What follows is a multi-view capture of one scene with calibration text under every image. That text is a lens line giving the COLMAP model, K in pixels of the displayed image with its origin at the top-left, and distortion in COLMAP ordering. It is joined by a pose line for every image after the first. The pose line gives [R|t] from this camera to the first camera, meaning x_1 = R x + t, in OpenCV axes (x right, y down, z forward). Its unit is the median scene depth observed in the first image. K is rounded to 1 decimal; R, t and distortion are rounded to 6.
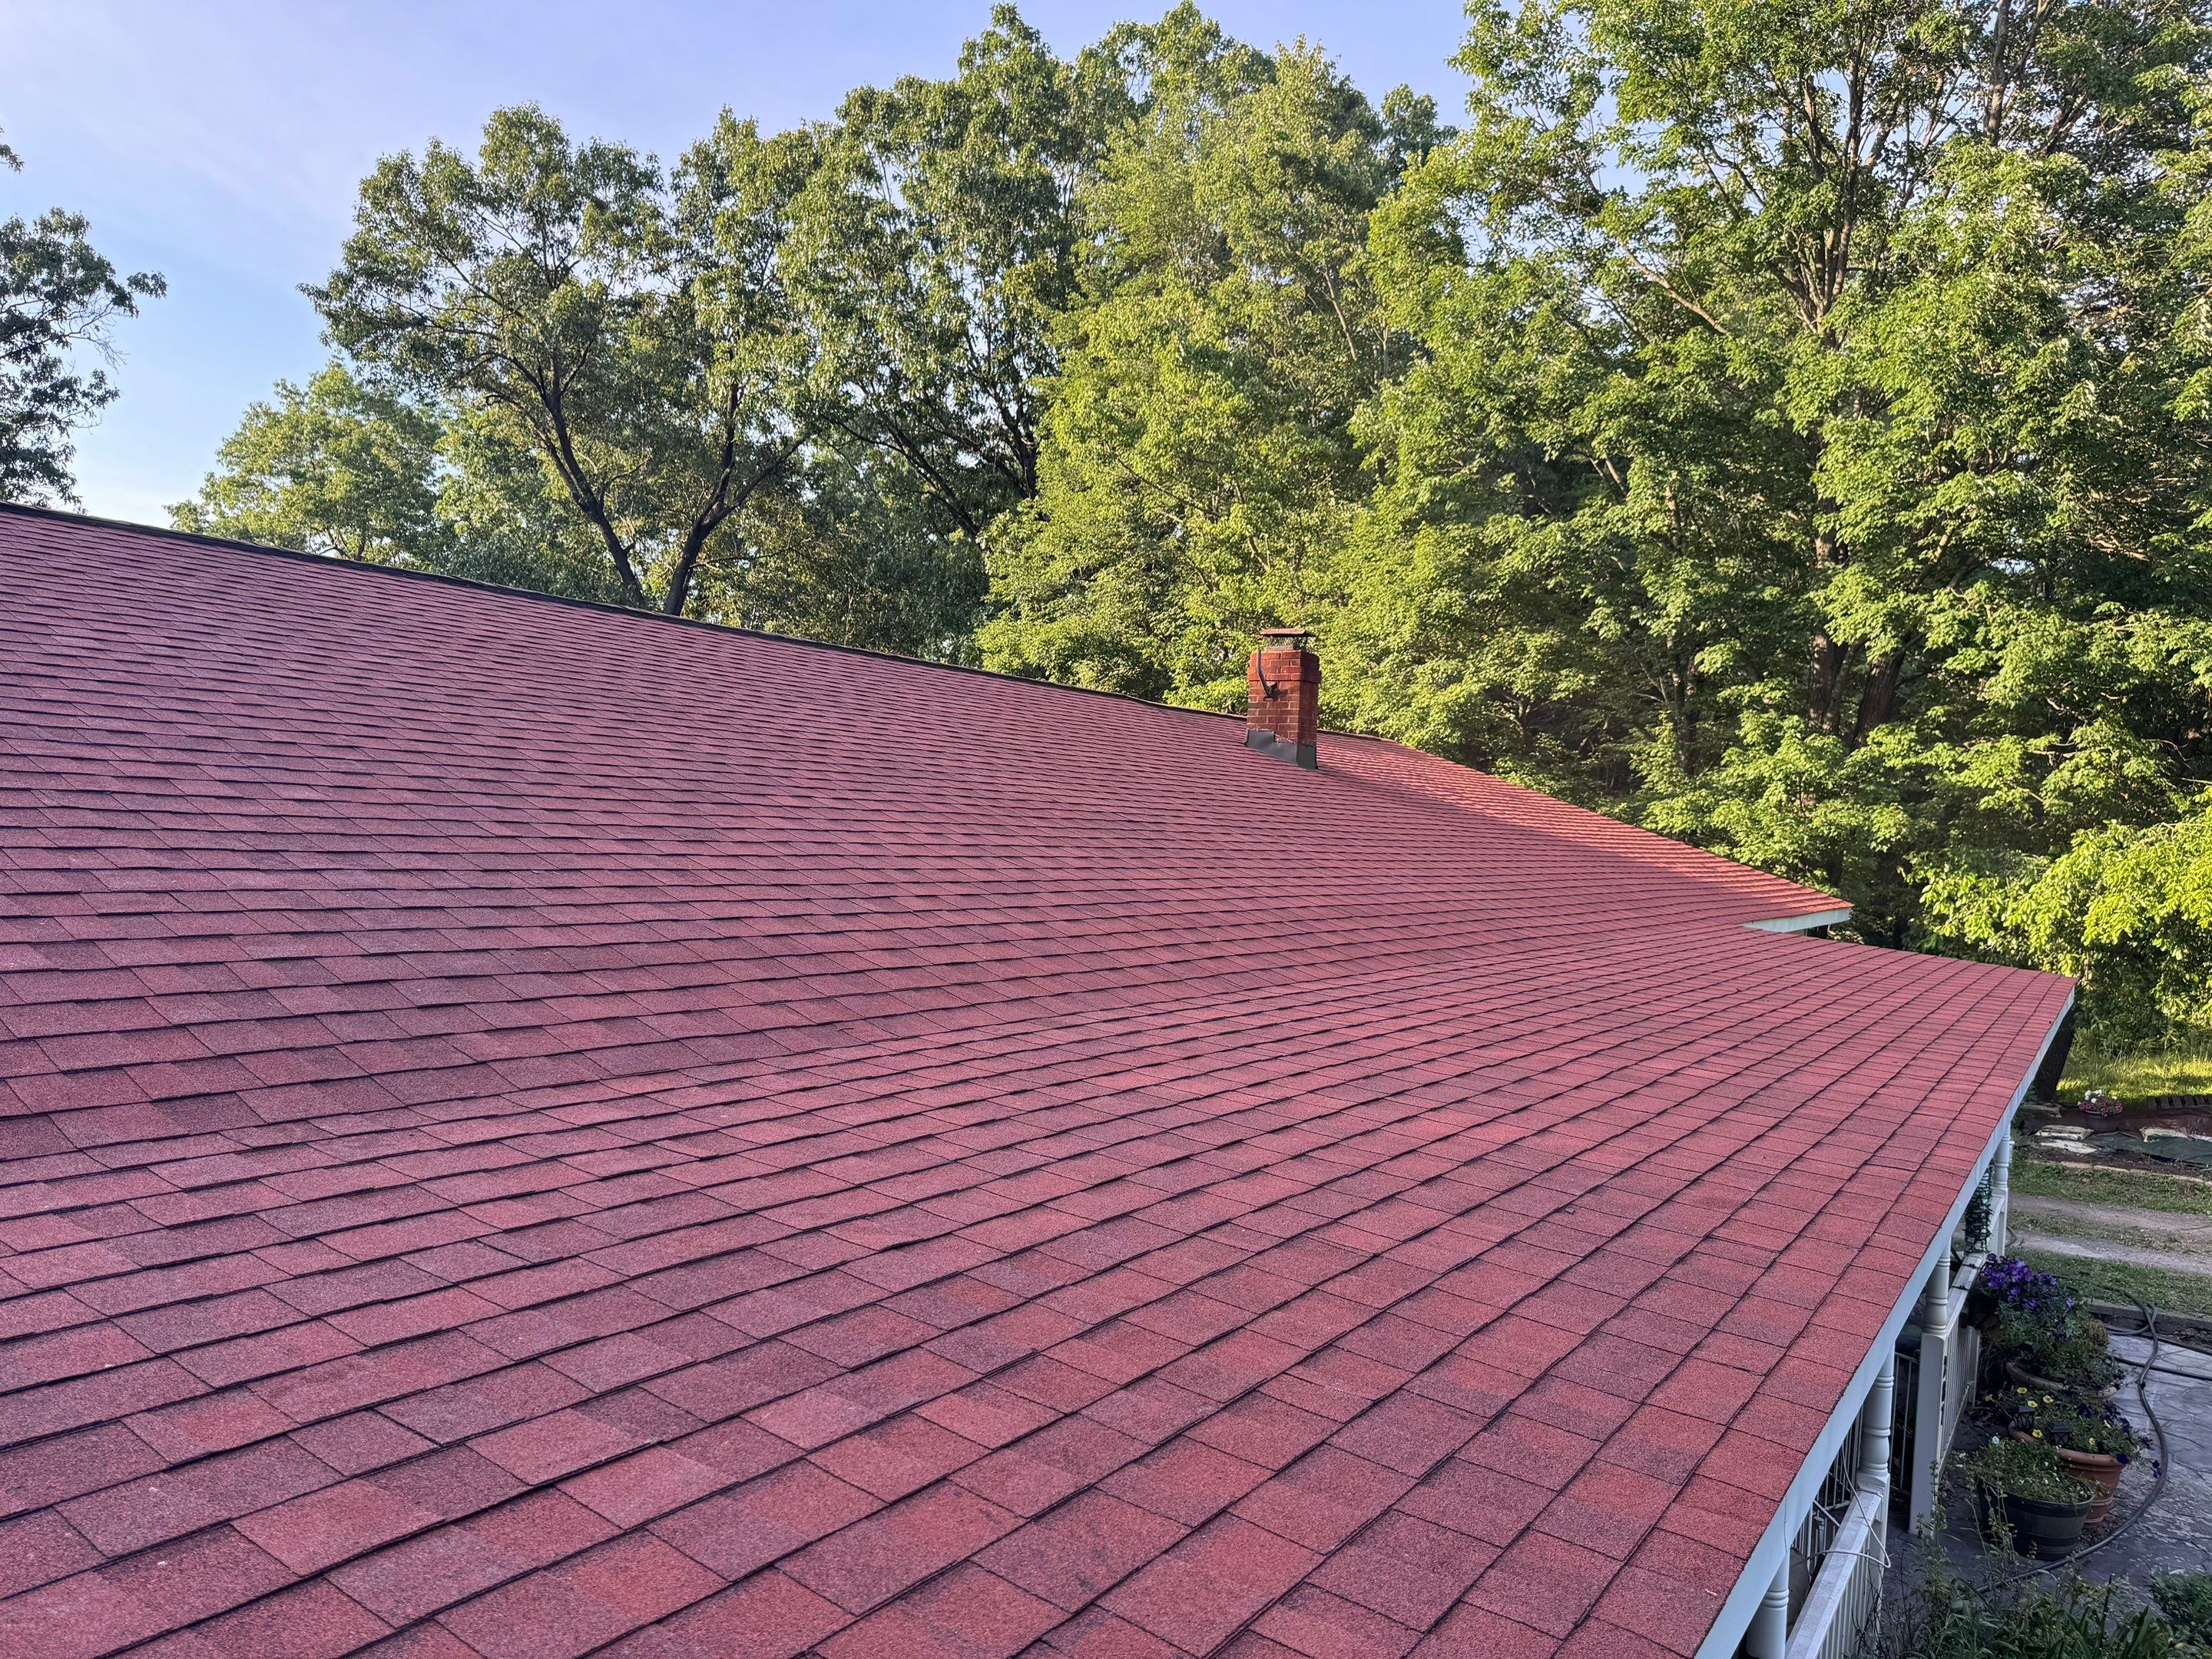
lens RADIAL K [[1680.5, 0, 1106.0], [0, 1680.5, 829.5], [0, 0, 1]] dist [0.045536, -0.049731]
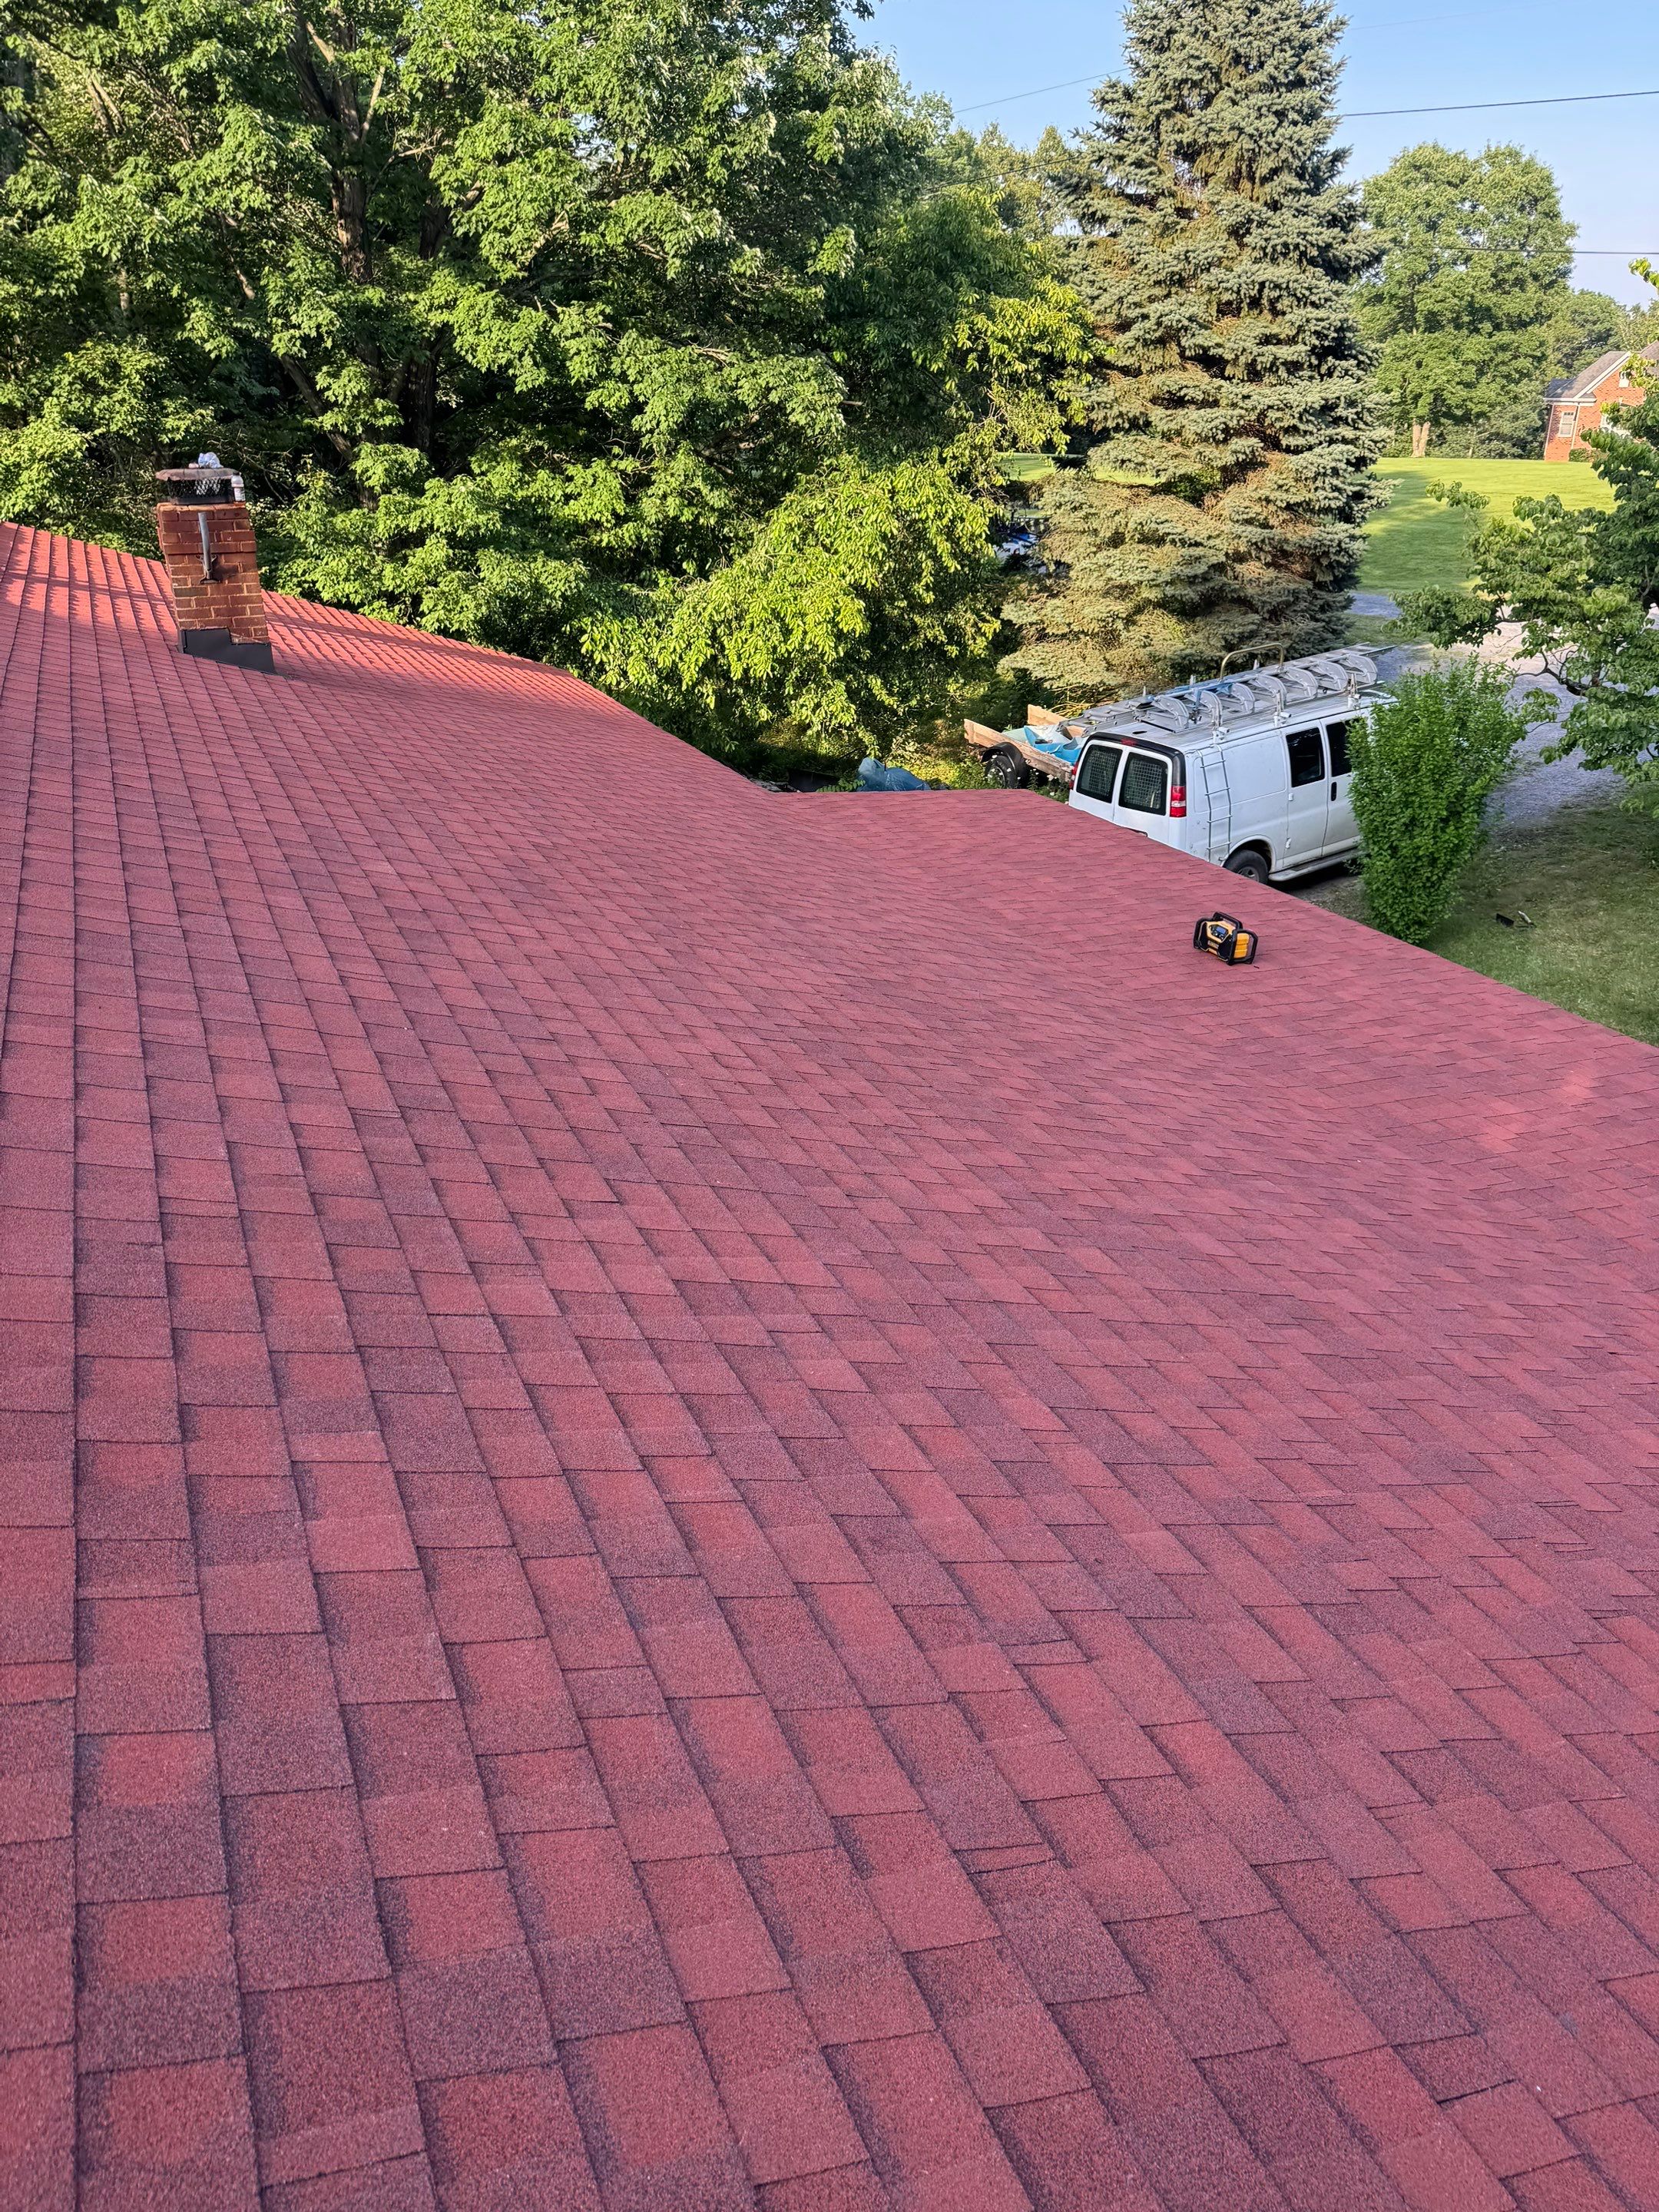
lens RADIAL K [[1680.5, 0, 839.7], [0, 1680.5, 1102.5], [0, 0, 1]] dist [0.045536, -0.049731]
pose [[0.583839, -0.353344, 0.730945, -0.250295], [0.025136, 0.907759, 0.418739, -0.127587], [-0.811480, -0.226104, 0.538867, 0.267554]]
